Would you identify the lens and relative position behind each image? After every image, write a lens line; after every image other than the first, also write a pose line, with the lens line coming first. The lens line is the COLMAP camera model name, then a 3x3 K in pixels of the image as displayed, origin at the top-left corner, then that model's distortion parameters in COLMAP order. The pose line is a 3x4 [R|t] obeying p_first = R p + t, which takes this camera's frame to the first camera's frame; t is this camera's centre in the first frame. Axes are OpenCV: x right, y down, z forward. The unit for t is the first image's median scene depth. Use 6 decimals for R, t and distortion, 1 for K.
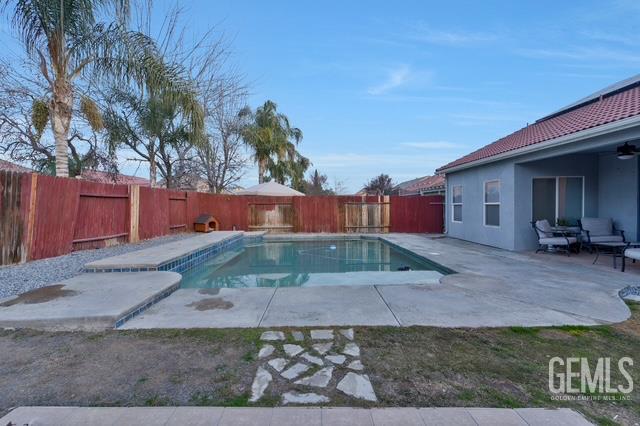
lens RADIAL K [[304.6, 0, 317.0], [0, 304.6, 213.5], [0, 0, 1]] dist [0.002597, 0.000314]
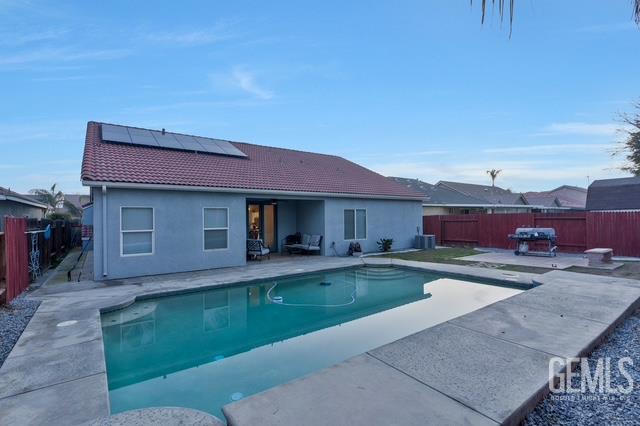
lens RADIAL K [[304.6, 0, 317.0], [0, 304.6, 213.5], [0, 0, 1]] dist [0.002597, 0.000314]
pose [[-0.589070, 0.031282, 0.807476, -0.356814], [0.039260, 0.999178, -0.010067, -0.042770], [-0.807128, 0.025771, -0.589814, 0.936030]]
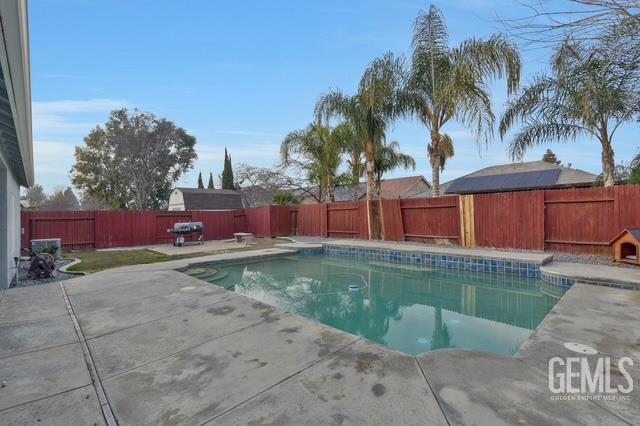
lens RADIAL K [[304.6, 0, 317.0], [0, 304.6, 213.5], [0, 0, 1]] dist [0.002597, 0.000314]
pose [[-0.736623, 0.016792, -0.676095, 0.372780], [0.005893, 0.999813, 0.018412, -0.033084], [0.676278, 0.009579, -0.736584, 0.996059]]
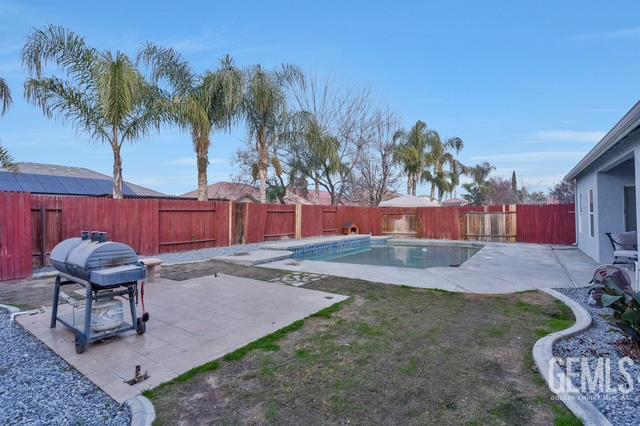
lens RADIAL K [[302.5, 0, 320.0], [0, 302.5, 213.0], [0, 0, 1]] dist [0.017963, 0.000136]
pose [[0.819554, -0.009984, -0.572915, 0.298952], [-0.005812, 0.999652, -0.025735, -0.002574], [0.572973, 0.024421, 0.819210, -0.187334]]
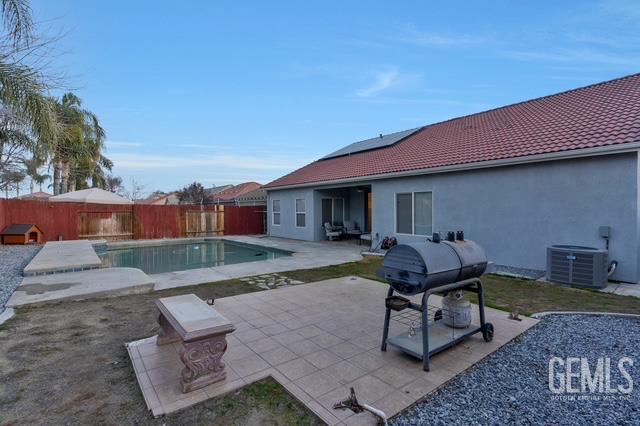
lens RADIAL K [[304.6, 0, 317.0], [0, 304.6, 213.5], [0, 0, 1]] dist [0.002597, 0.000314]
pose [[0.791960, -0.001532, 0.610571, -0.226374], [0.012483, 0.999828, -0.013684, -0.004412], [-0.610445, 0.018459, 0.791844, -0.213512]]
